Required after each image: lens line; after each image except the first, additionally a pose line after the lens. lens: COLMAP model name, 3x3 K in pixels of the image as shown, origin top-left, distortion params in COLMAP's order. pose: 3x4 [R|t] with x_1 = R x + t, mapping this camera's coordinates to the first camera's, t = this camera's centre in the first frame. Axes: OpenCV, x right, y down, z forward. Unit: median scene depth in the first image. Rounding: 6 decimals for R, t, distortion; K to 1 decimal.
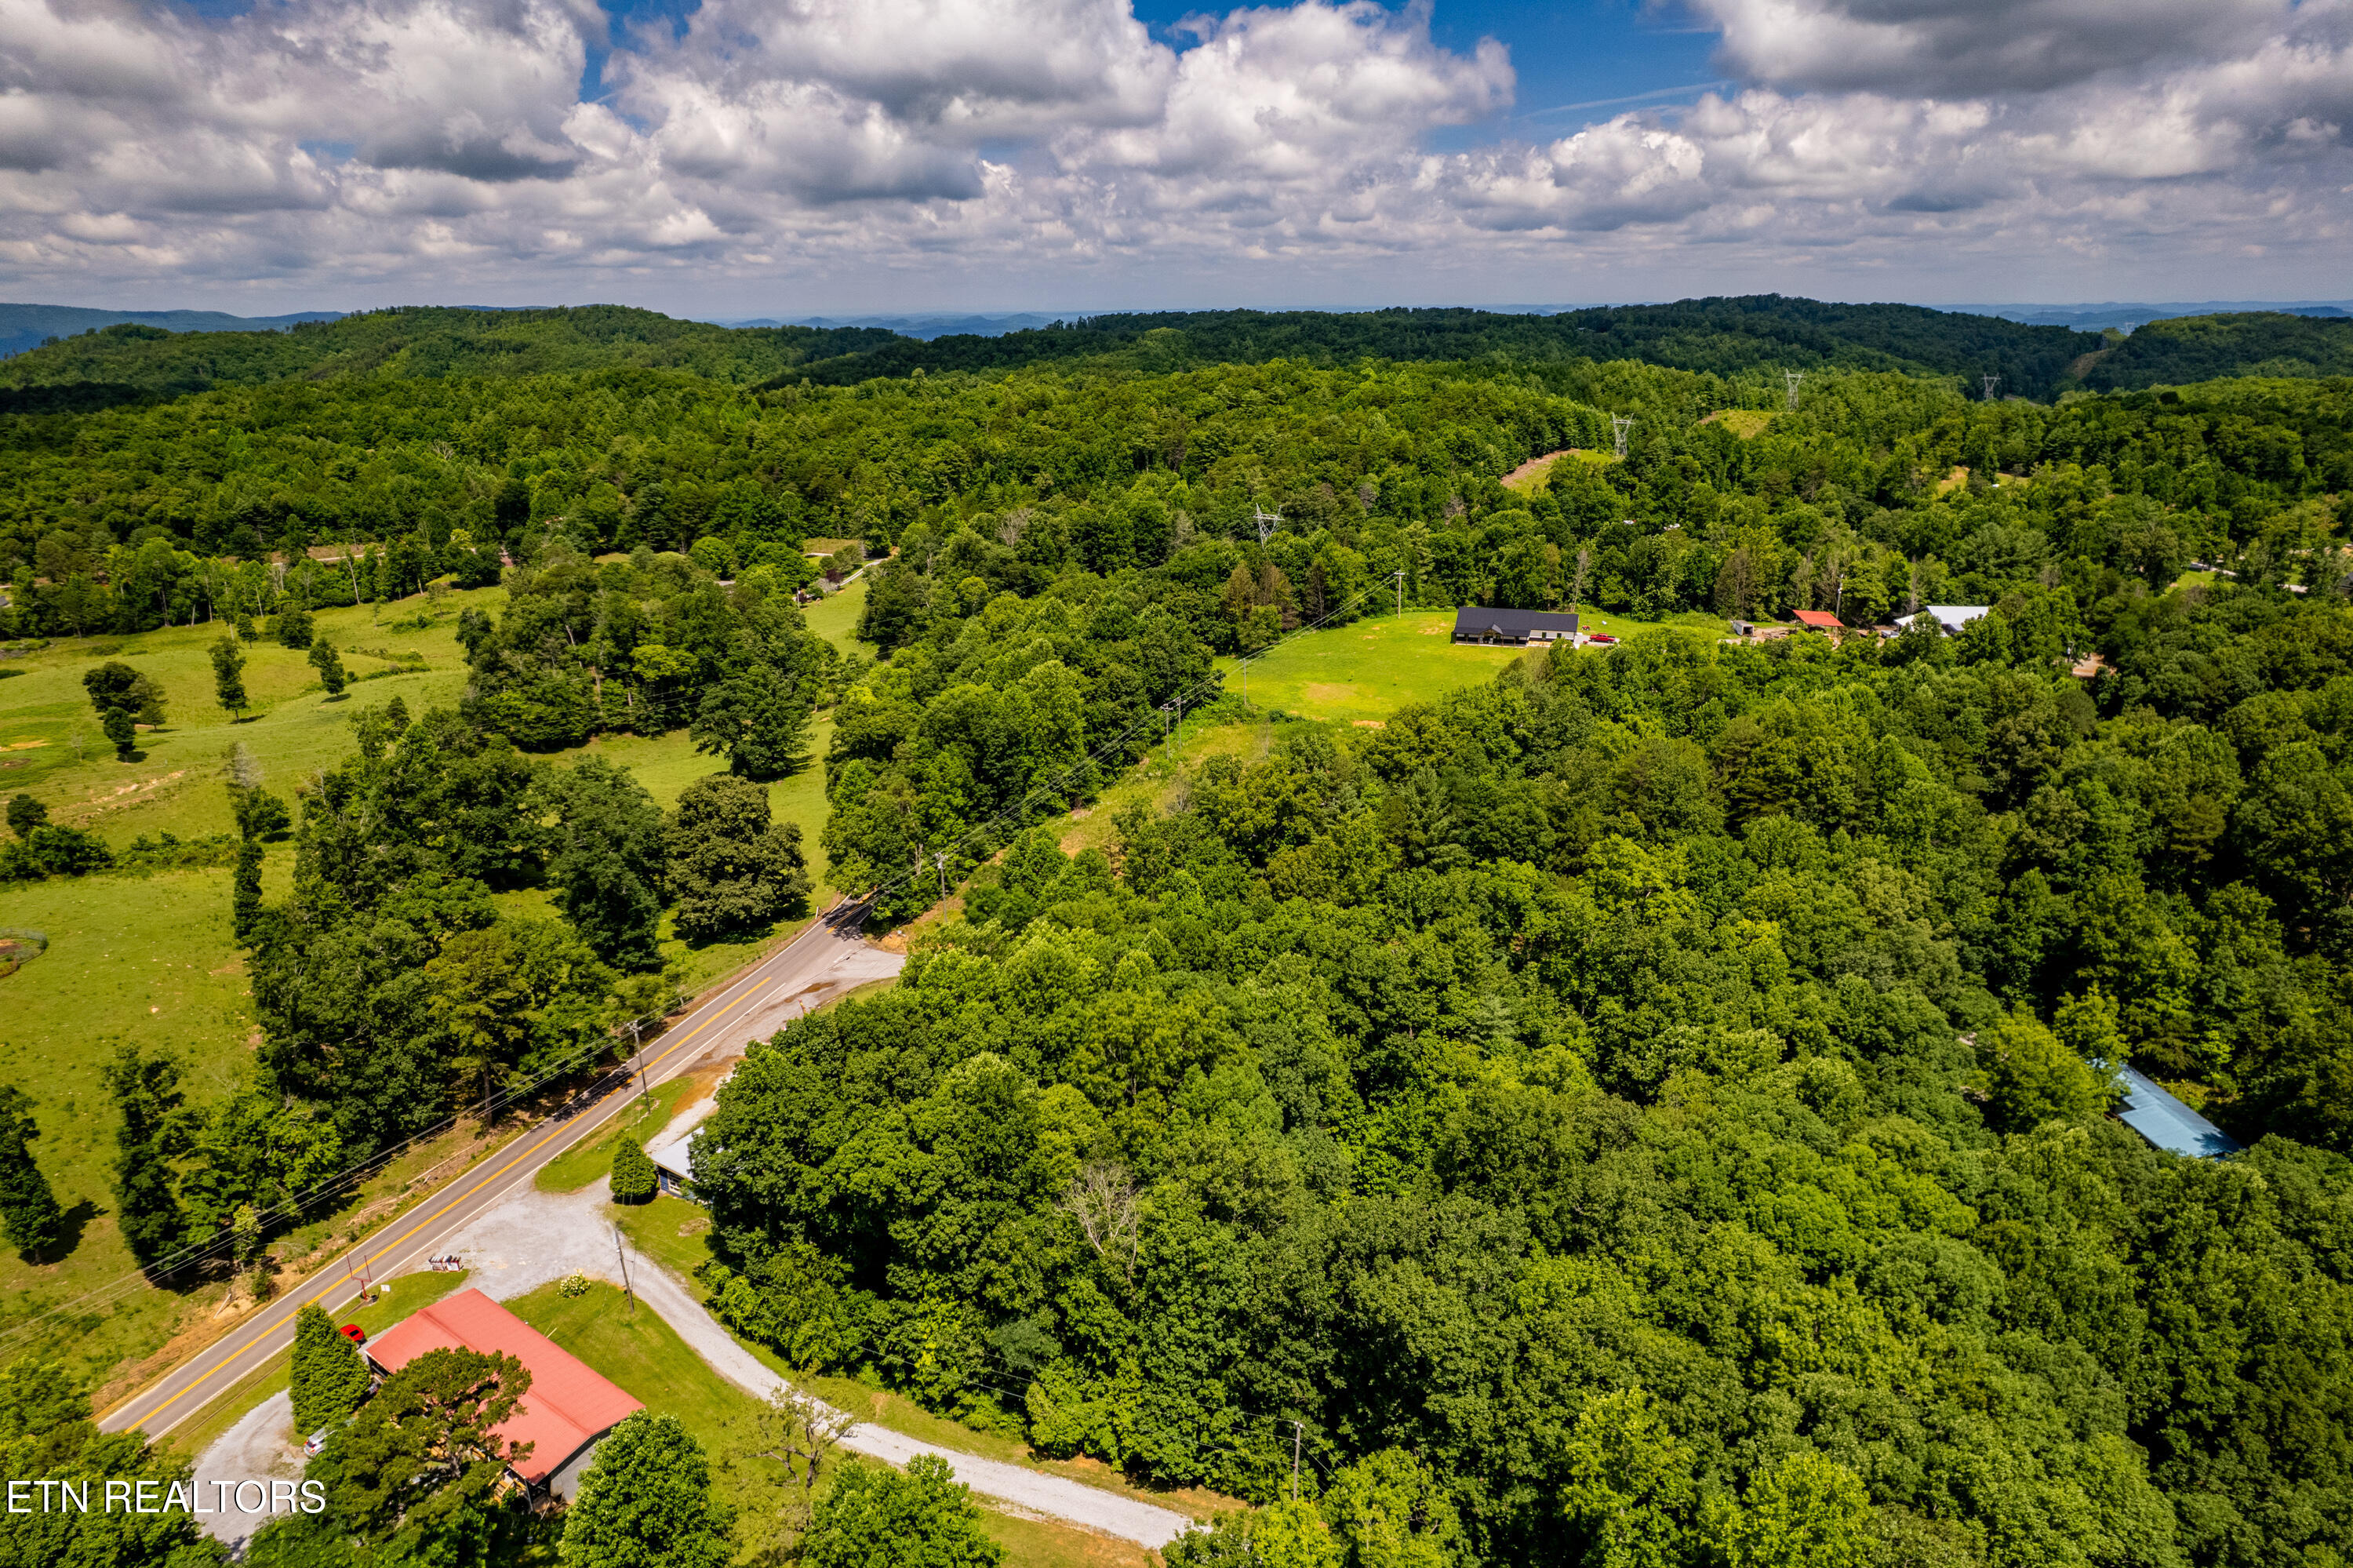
lens RADIAL K [[1517.1, 0, 1188.4], [0, 1517.1, 768.7], [0, 0, 1]] dist [-0.075480, 0.068925]
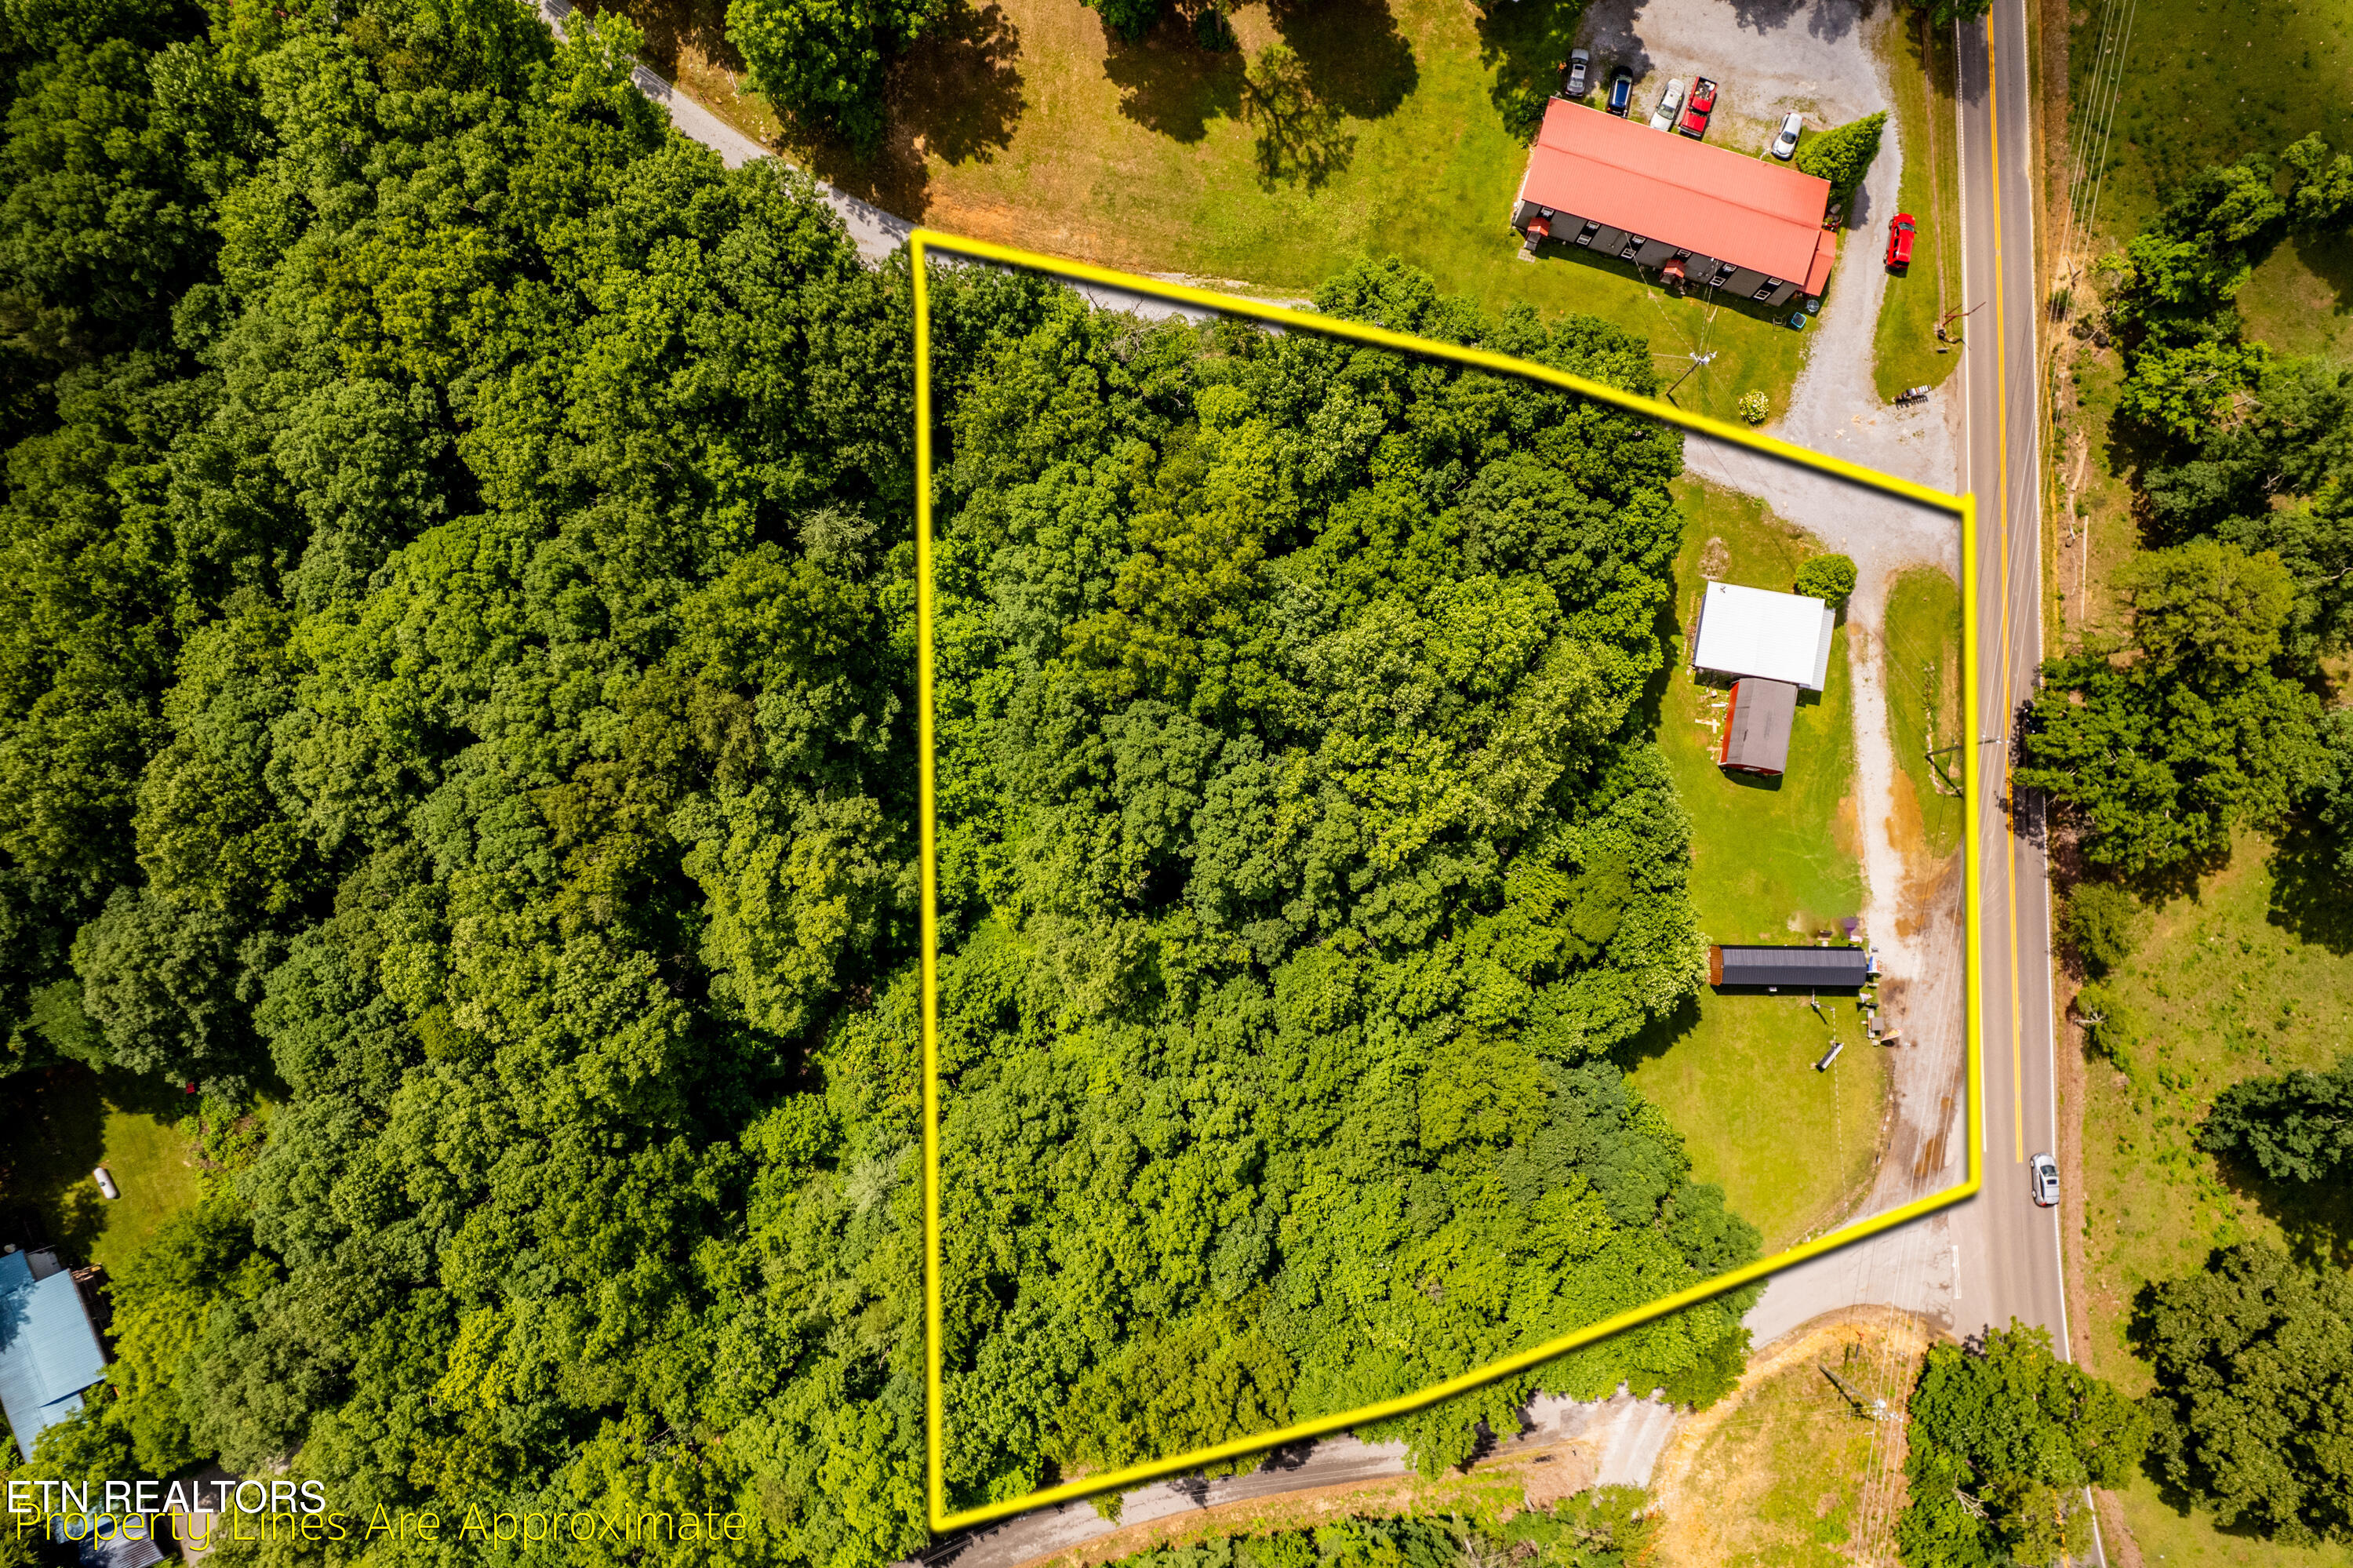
lens RADIAL K [[1517.1, 0, 1181.2], [0, 1517.1, 789.2], [0, 0, 1]] dist [-0.075480, 0.068925]
pose [[-0.945029, 0.326973, -0.002969, 0.002631], [-0.085453, -0.238194, 0.967451, -0.128239], [0.315623, 0.914523, 0.253041, 0.186475]]
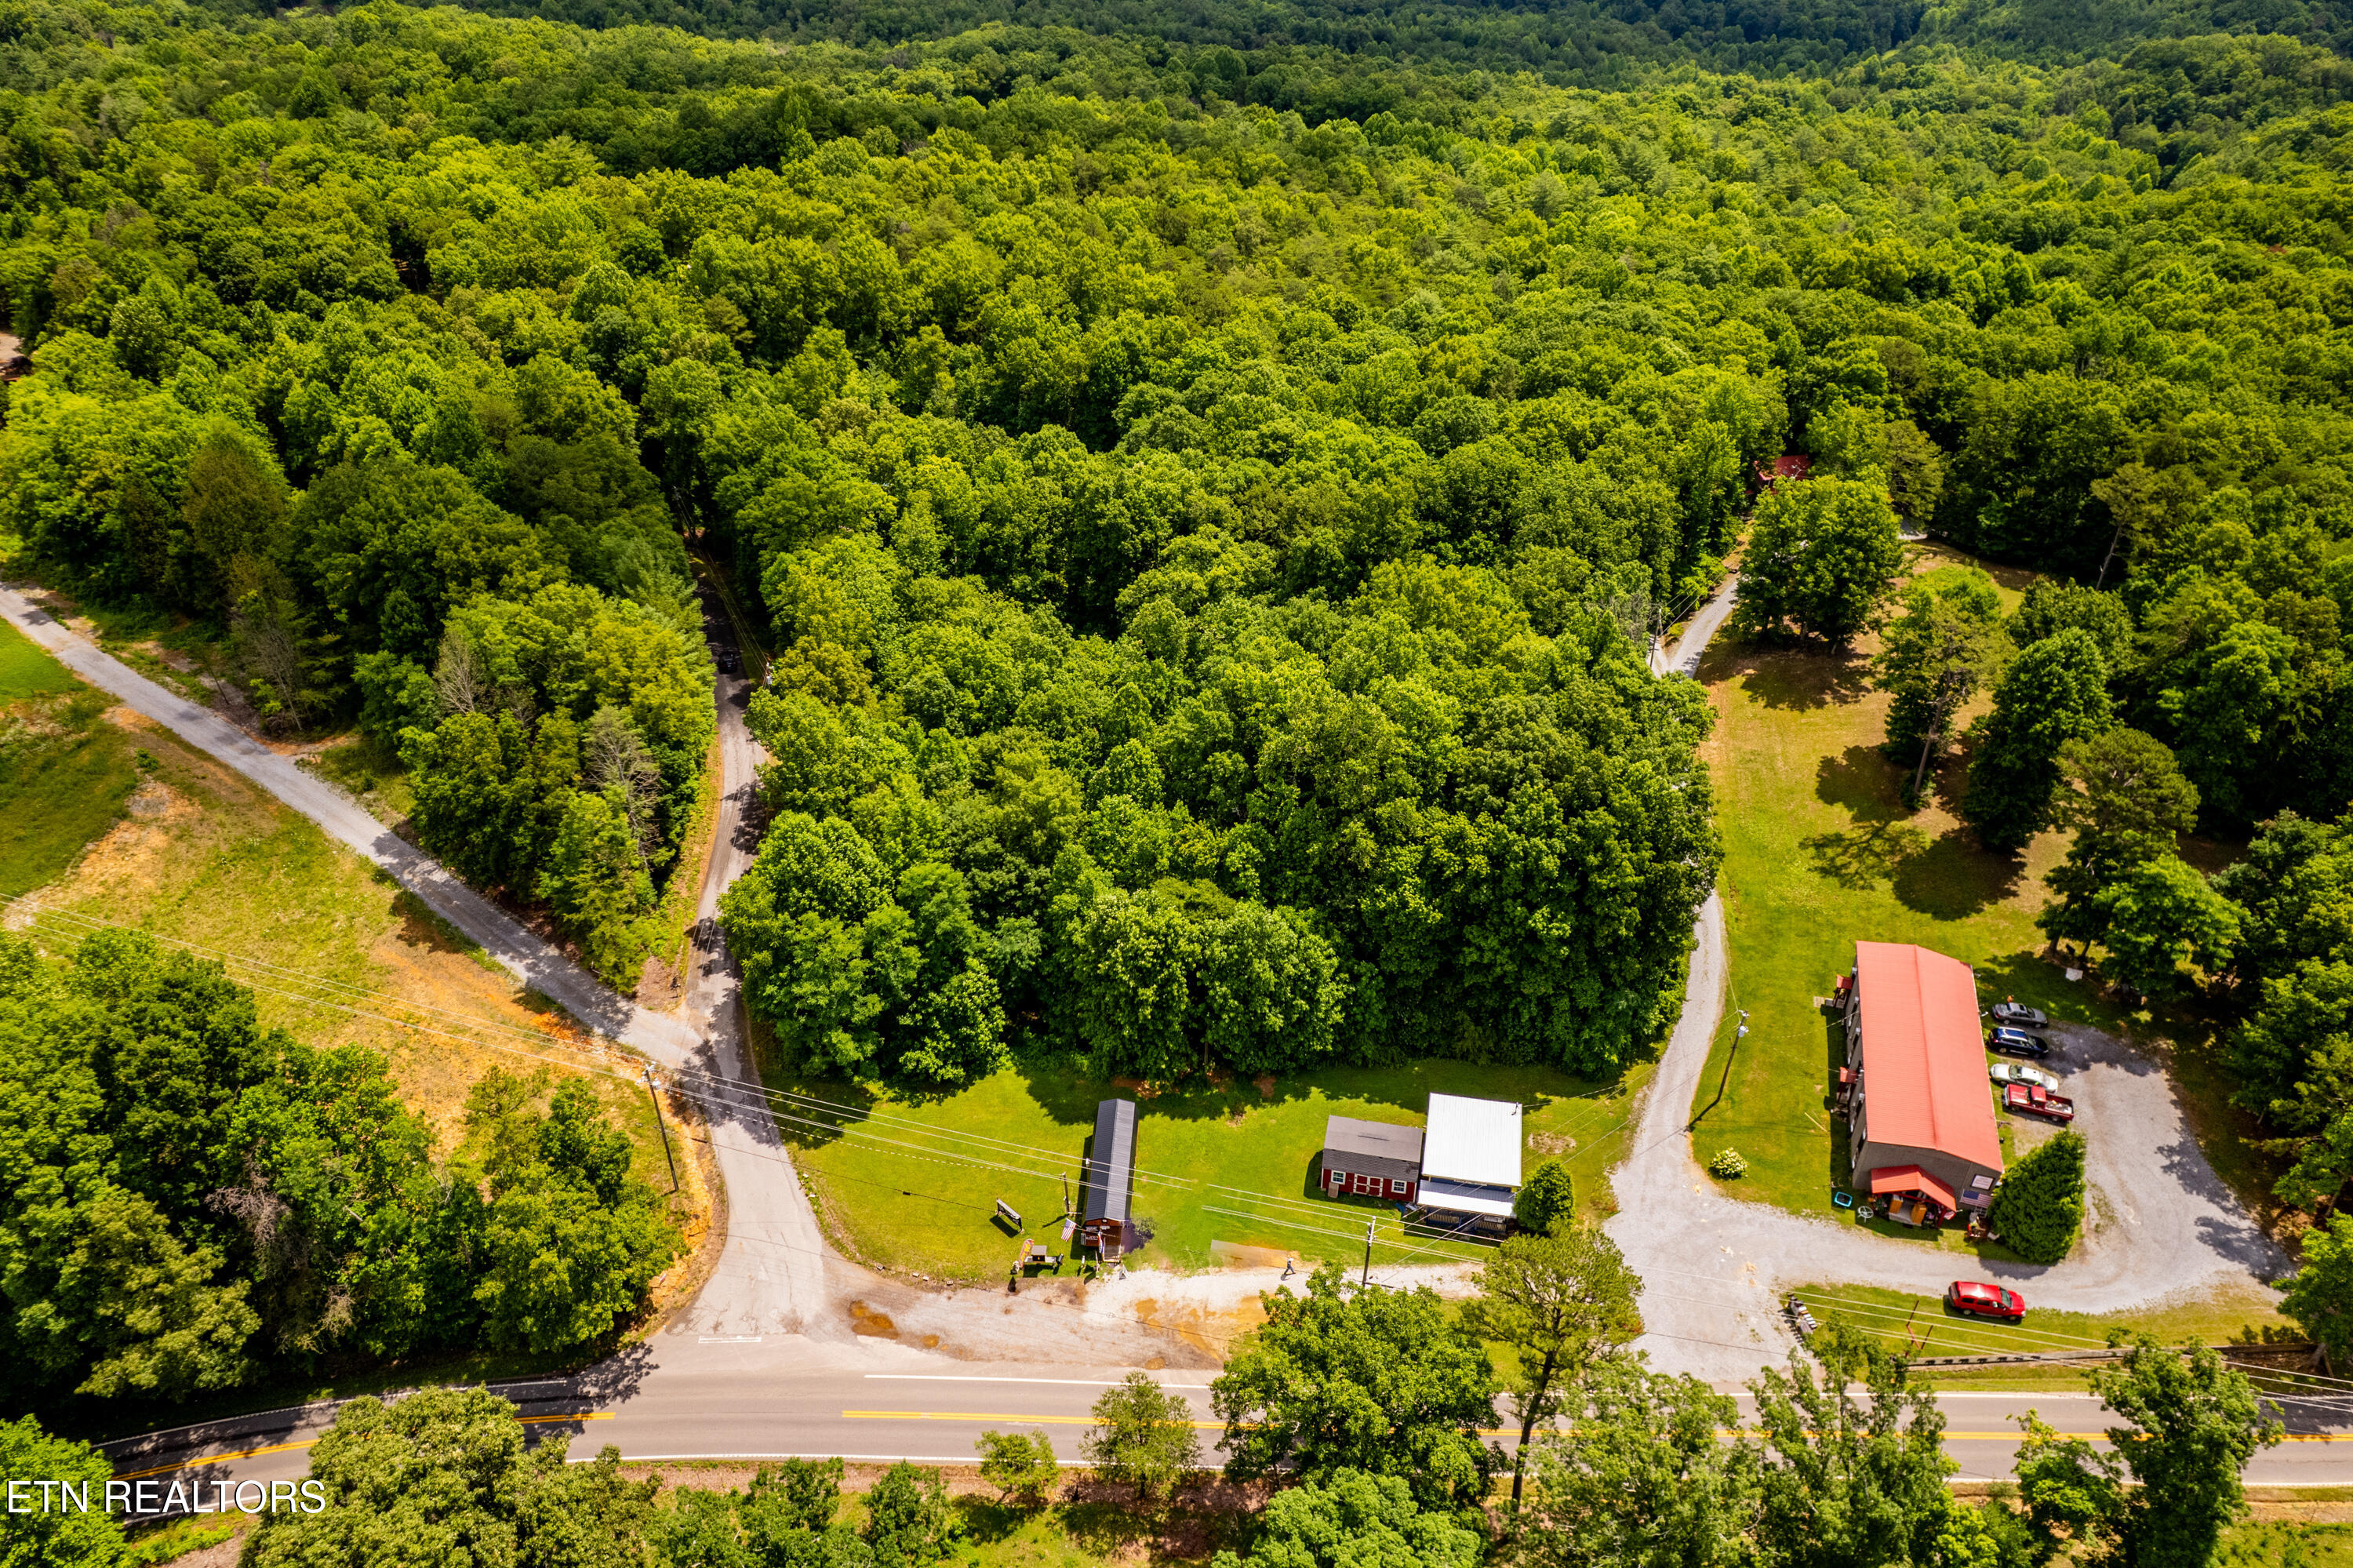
lens RADIAL K [[1517.1, 0, 1179.5], [0, 1517.1, 788.5], [0, 0, 1]] dist [-0.075480, 0.068925]
pose [[-0.302589, -0.515329, 0.801796, -0.192344], [0.295928, 0.748861, 0.592987, -0.089168], [-0.906017, 0.416705, -0.074097, 0.270748]]
